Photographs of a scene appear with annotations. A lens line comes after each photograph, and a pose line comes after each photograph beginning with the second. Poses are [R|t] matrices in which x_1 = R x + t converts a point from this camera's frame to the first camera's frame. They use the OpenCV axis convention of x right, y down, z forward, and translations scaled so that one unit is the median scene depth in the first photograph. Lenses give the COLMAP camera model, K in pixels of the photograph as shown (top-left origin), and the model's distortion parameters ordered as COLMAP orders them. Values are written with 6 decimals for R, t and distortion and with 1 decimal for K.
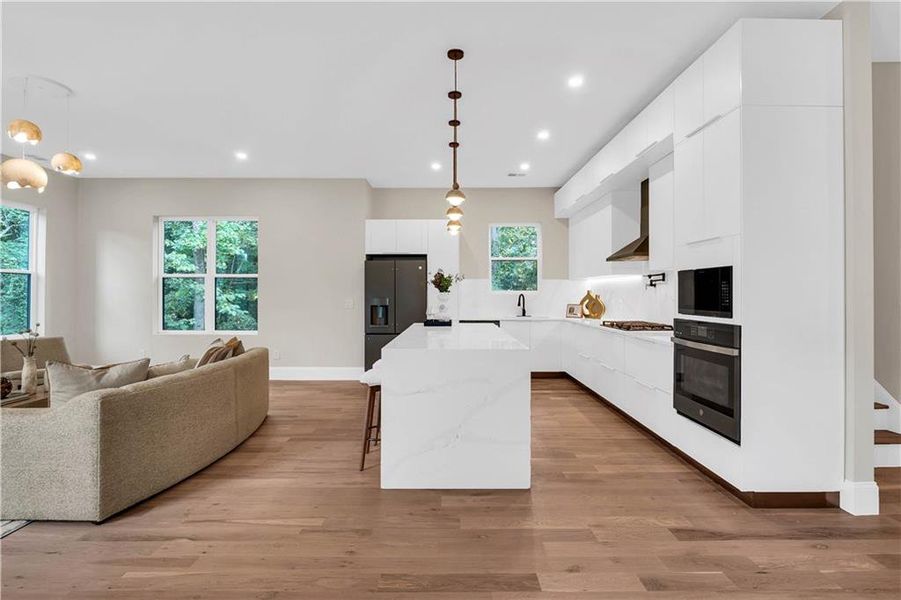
lens RADIAL K [[438.8, 0, 450.6], [0, 438.8, 291.7], [0, 0, 1]] dist [-0.013802, -0.000292]
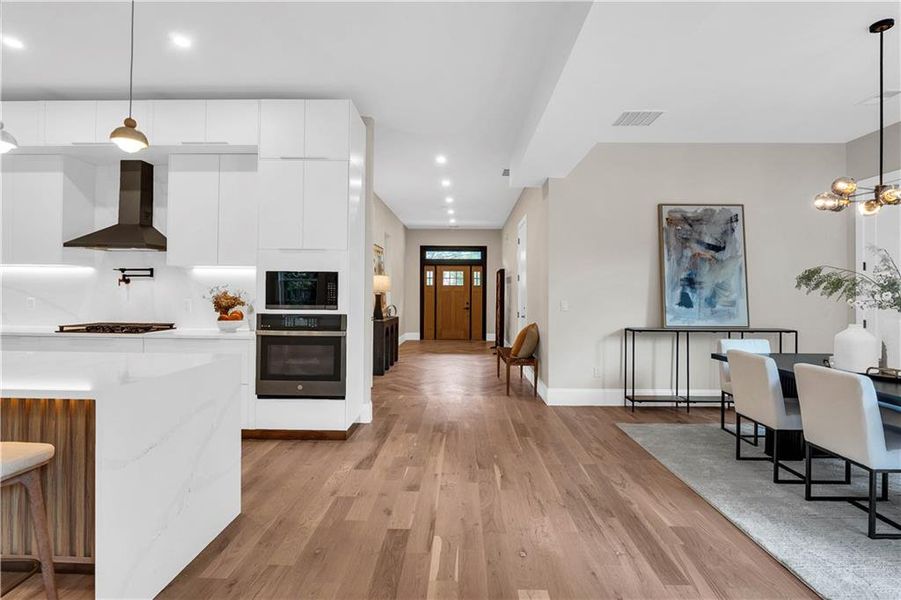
lens RADIAL K [[438.8, 0, 453.6], [0, 438.8, 291.1], [0, 0, 1]] dist [-0.013802, -0.000292]
pose [[0.021493, 0.006448, 0.999748, -0.541907], [-0.013964, 0.999884, -0.006149, 0.003504], [-0.999671, -0.013828, 0.021580, 0.441851]]
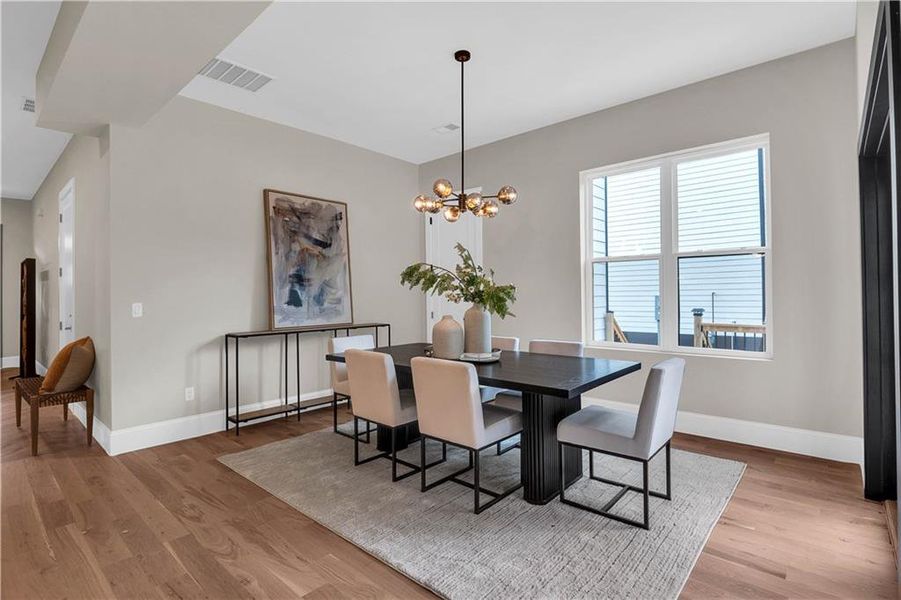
lens RADIAL K [[438.8, 0, 454.2], [0, 438.8, 289.6], [0, 0, 1]] dist [-0.013802, -0.000292]
pose [[-0.749108, 0.014972, 0.662278, -0.339048], [0.005533, 0.999851, -0.016346, 0.010576], [-0.662424, -0.008581, -0.749080, 0.384677]]
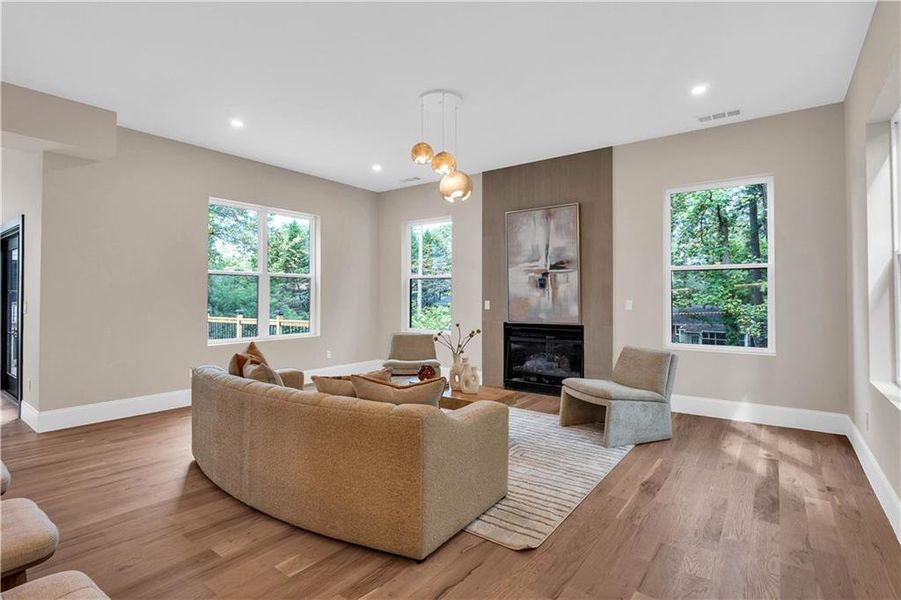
lens RADIAL K [[438.8, 0, 450.2], [0, 438.8, 294.1], [0, 0, 1]] dist [-0.013802, -0.000292]
pose [[-0.588309, -0.007074, -0.808605, -0.098564], [0.005073, 0.999910, -0.012439, 0.015405], [0.808620, -0.011420, -0.588220, 1.648768]]
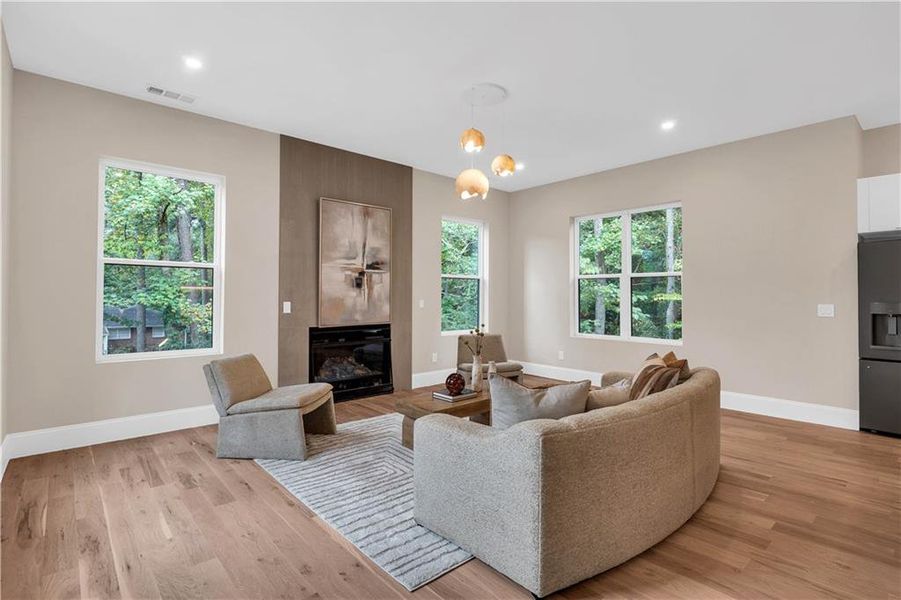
lens RADIAL K [[438.8, 0, 455.7], [0, 438.8, 297.6], [0, 0, 1]] dist [-0.013802, -0.000292]
pose [[0.676419, 0.002184, -0.736514, -0.230803], [0.005126, 0.999957, 0.007673, 0.000235], [0.736499, -0.008965, 0.676379, 0.249886]]
